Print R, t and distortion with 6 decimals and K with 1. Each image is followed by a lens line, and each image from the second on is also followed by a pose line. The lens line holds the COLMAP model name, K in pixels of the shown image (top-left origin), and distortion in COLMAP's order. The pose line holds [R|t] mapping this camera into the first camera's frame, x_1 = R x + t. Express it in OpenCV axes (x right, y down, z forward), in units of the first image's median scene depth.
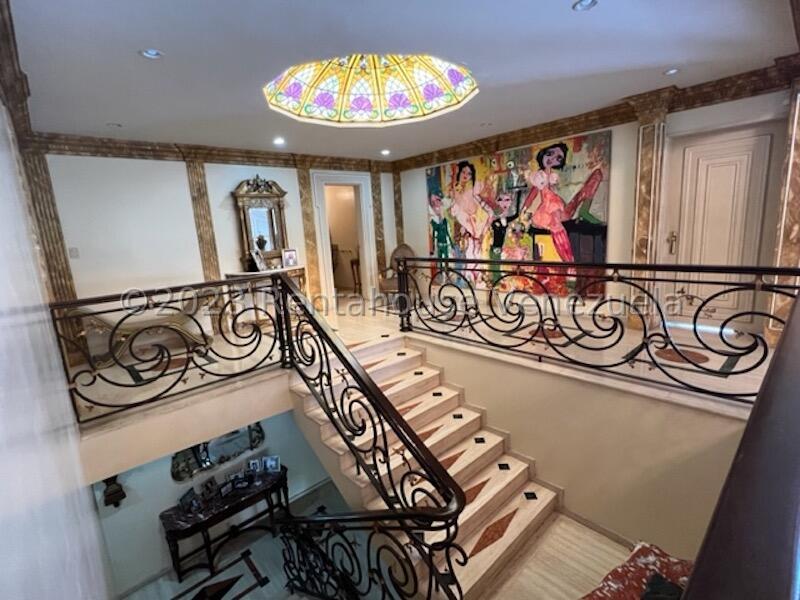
lens RADIAL K [[380.9, 0, 399.6], [0, 380.9, 298.1], [0, 0, 1]] dist [-0.001777, 0.000238]
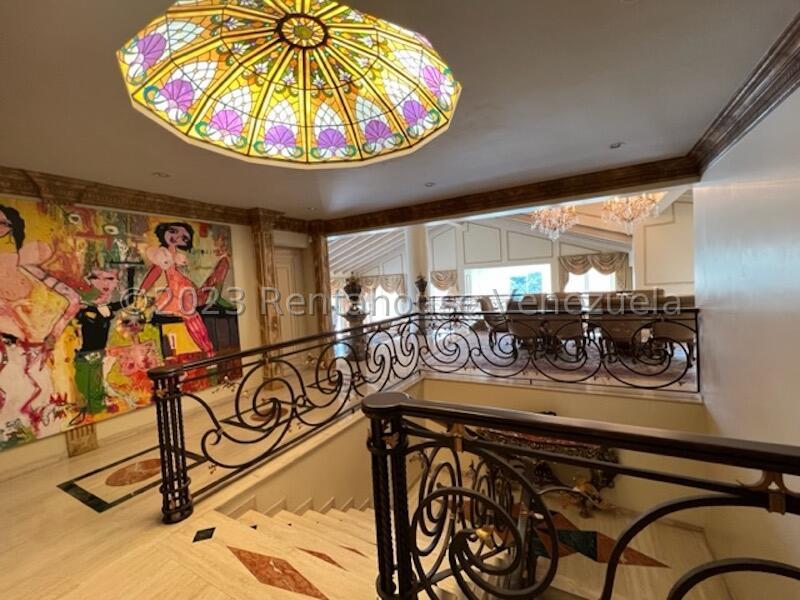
lens RADIAL K [[338.0, 0, 400.9], [0, 338.0, 298.6], [0, 0, 1]] dist [-0.003231, -0.000238]
pose [[-0.299348, 0.040004, 0.953305, -0.467400], [0.256293, 0.965773, 0.039951, -0.121103], [-0.919078, 0.256284, -0.299355, 0.753646]]
